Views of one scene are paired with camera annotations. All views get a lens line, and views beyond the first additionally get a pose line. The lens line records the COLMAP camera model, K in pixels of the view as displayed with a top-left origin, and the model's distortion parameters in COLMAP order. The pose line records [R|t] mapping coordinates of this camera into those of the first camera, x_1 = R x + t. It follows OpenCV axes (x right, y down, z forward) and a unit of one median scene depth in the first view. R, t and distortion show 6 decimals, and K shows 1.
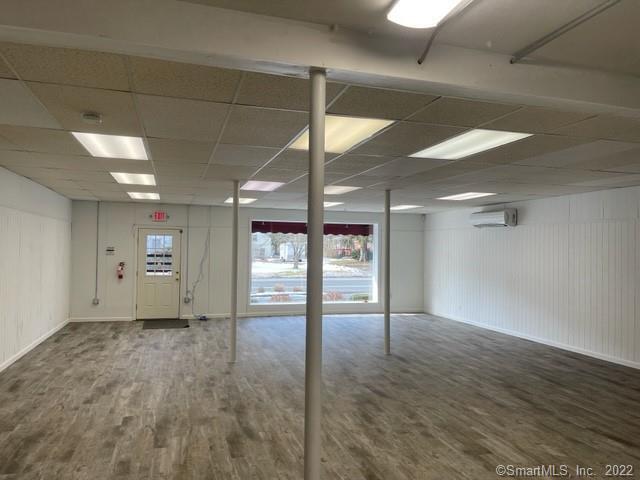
lens RADIAL K [[482.0, 0, 320.0], [0, 482.0, 240.0], [0, 0, 1]] dist [0.056588, -0.082429]
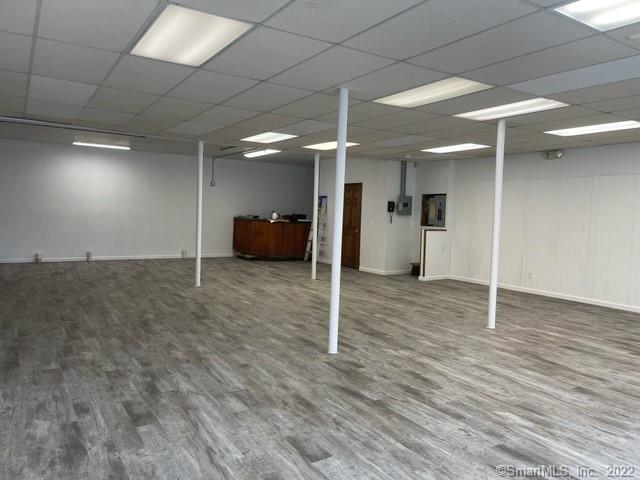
lens RADIAL K [[490.4, 0, 320.0], [0, 490.4, 240.0], [0, 0, 1]] dist [0.024453, 0.000038]
pose [[-0.961282, -0.025474, -0.274388, 0.396049], [-0.034576, 0.998999, 0.028388, 0.079753], [0.273390, 0.036776, -0.961200, 1.795301]]
